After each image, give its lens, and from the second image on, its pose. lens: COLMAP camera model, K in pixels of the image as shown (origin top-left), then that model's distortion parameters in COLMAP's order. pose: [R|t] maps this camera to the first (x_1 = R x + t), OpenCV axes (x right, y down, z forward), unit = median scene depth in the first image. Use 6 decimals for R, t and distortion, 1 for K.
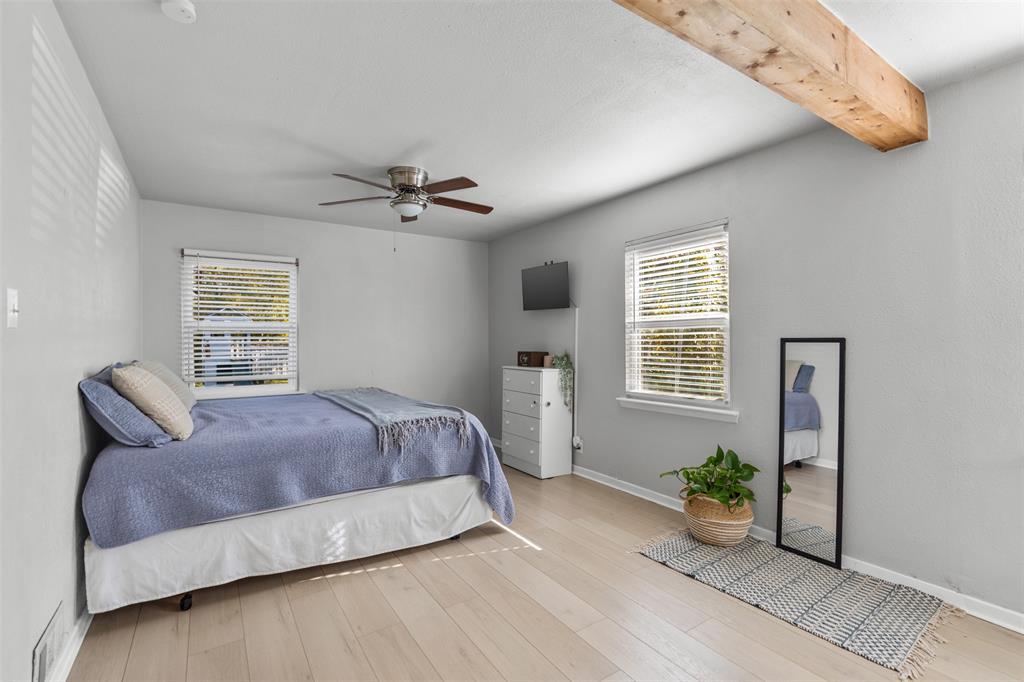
lens RADIAL K [[469.3, 0, 510.4], [0, 469.3, 346.7], [0, 0, 1]] dist [-0.005823, 0.003111]
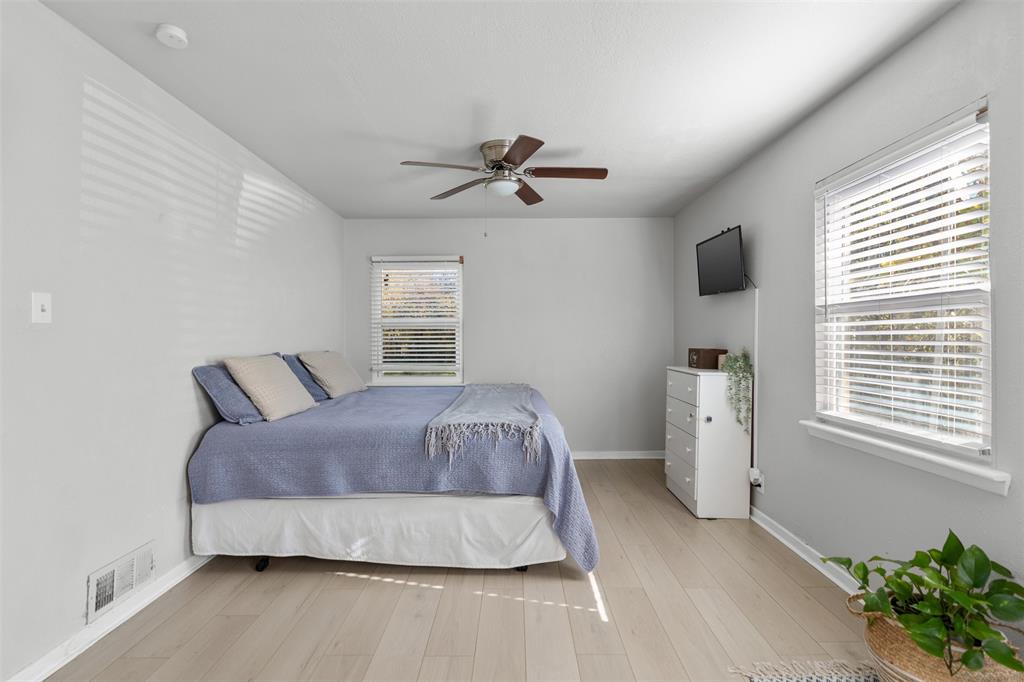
lens RADIAL K [[469.3, 0, 510.1], [0, 469.3, 340.7], [0, 0, 1]] dist [-0.005823, 0.003111]
pose [[0.832950, 0.005937, -0.553316, 0.328527], [-0.007342, 0.999973, -0.000322, -0.000605], [0.553299, 0.004331, 0.832972, 0.291084]]
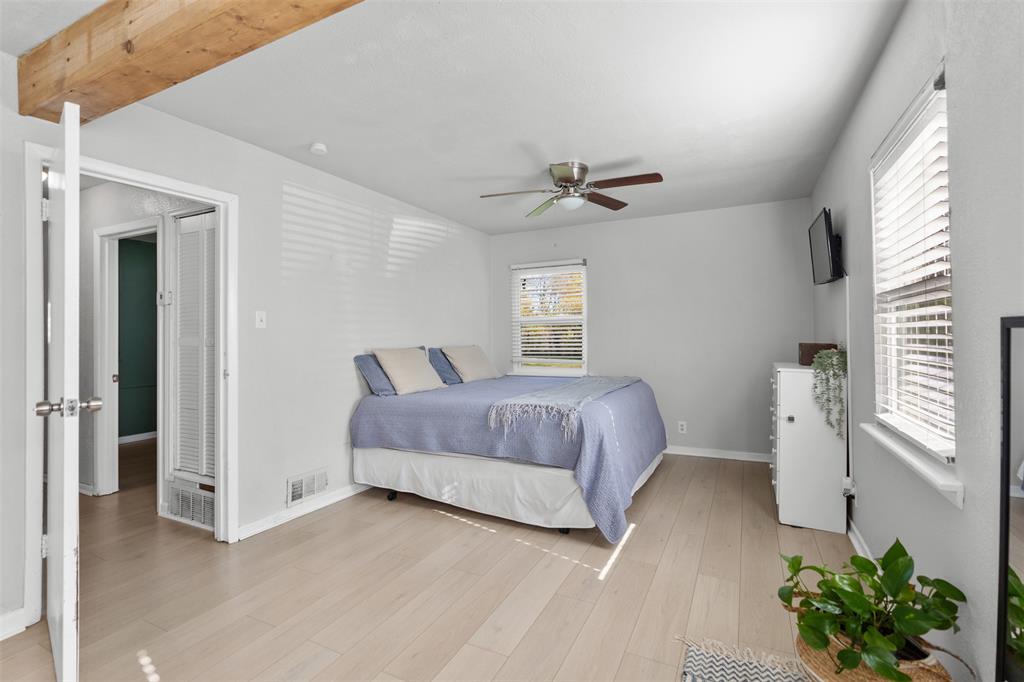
lens RADIAL K [[469.3, 0, 508.7], [0, 469.3, 332.7], [0, 0, 1]] dist [-0.005823, 0.003111]
pose [[0.495718, -0.004797, -0.868470, 0.683450], [0.000220, 0.999985, -0.005398, -0.003197], [0.868483, 0.002485, 0.495712, 0.416467]]
